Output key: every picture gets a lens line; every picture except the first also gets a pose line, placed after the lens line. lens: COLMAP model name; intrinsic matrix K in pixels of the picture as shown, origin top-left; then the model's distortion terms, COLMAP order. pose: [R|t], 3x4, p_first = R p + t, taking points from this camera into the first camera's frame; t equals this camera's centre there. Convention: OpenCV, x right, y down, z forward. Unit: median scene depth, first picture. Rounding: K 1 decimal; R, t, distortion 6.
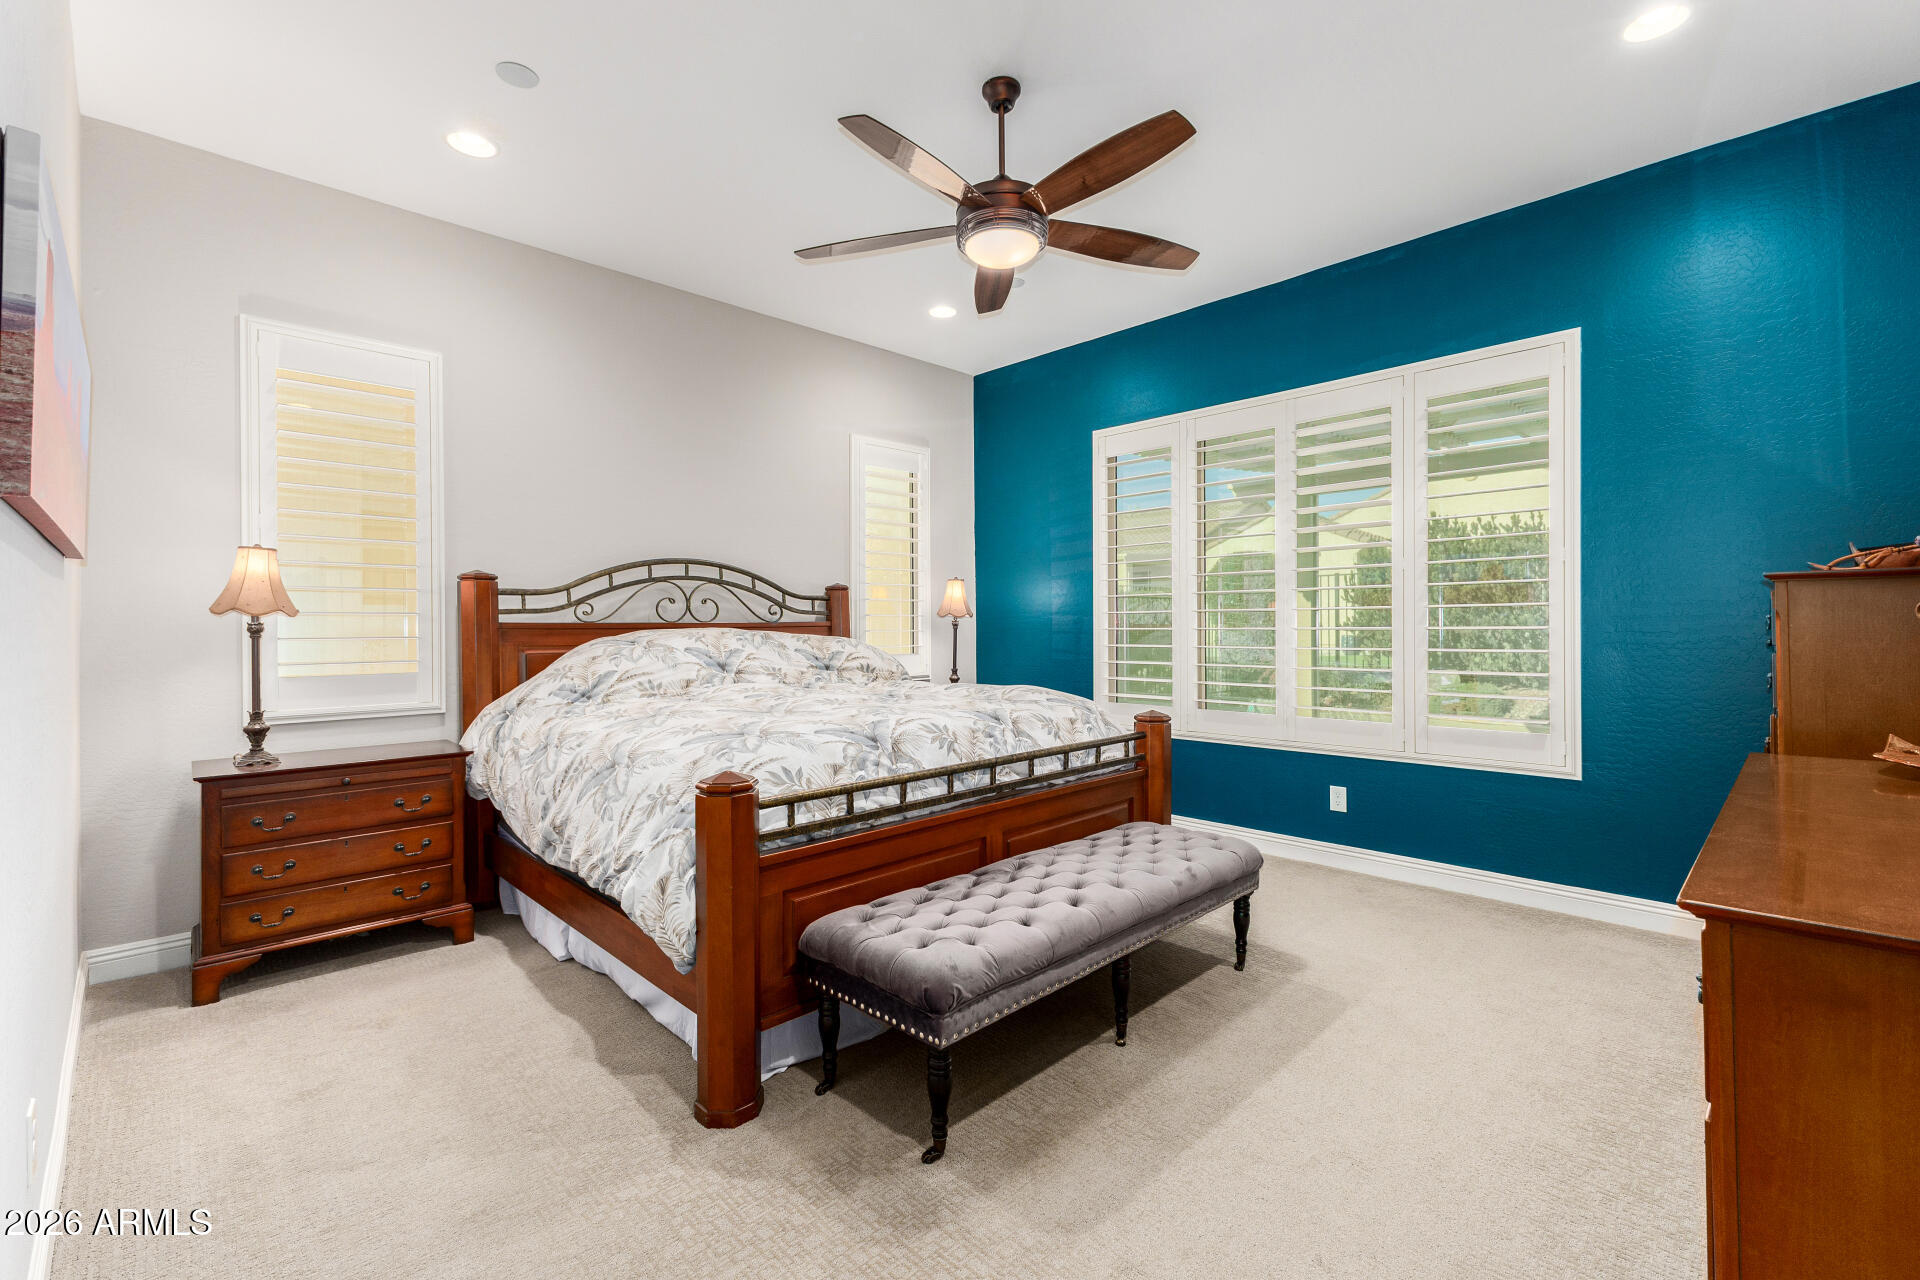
lens RADIAL K [[827.7, 0, 969.1], [0, 827.7, 627.4], [0, 0, 1]] dist [0.011843, -0.004603]
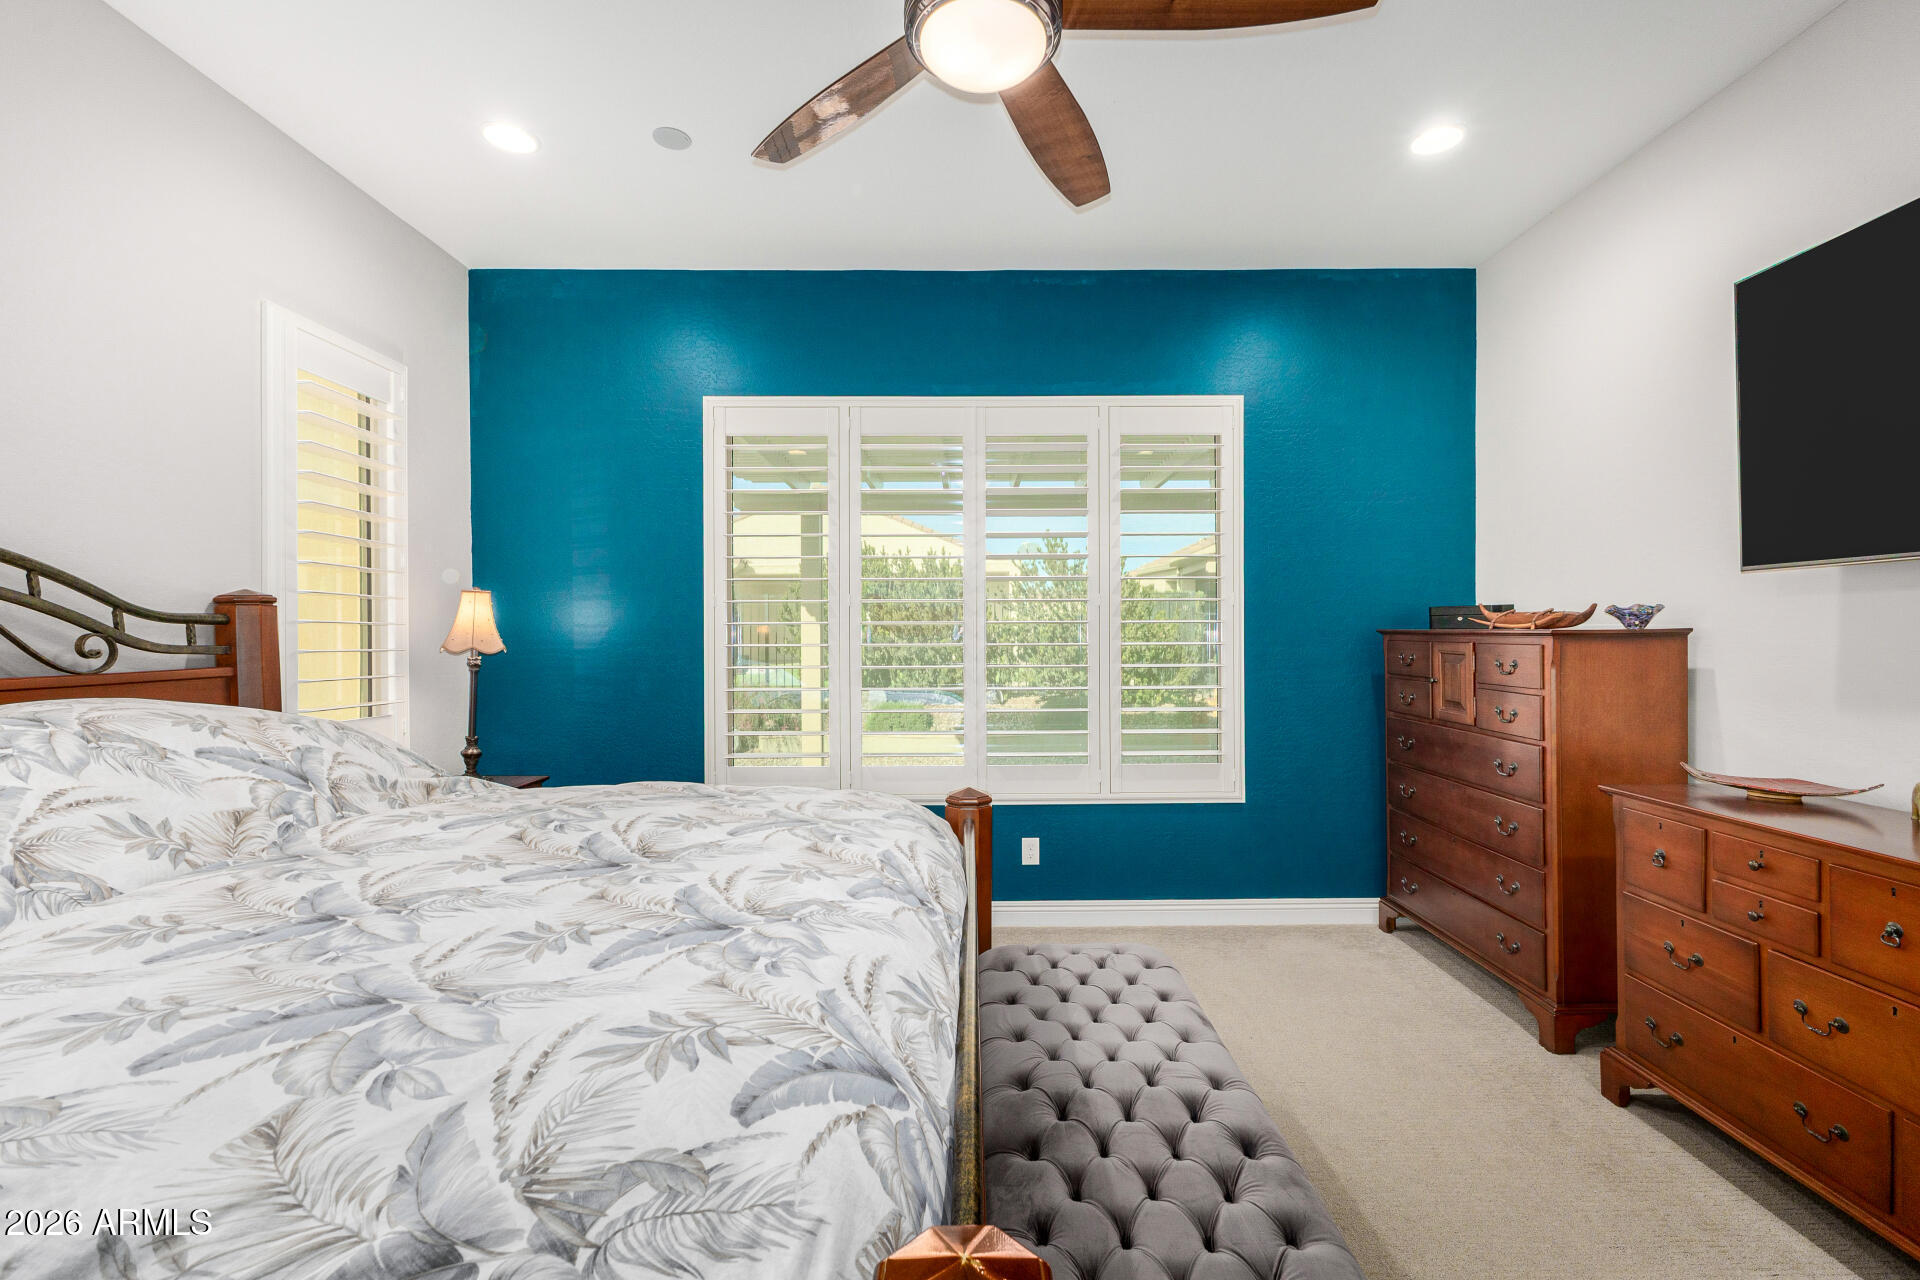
lens RADIAL K [[827.7, 0, 957.6], [0, 827.7, 638.3], [0, 0, 1]] dist [0.011843, -0.004603]
pose [[0.695510, 0.001753, 0.718514, -0.232340], [0.001072, 0.999993, -0.003478, -0.023095], [-0.718516, 0.003190, 0.695504, 0.357346]]
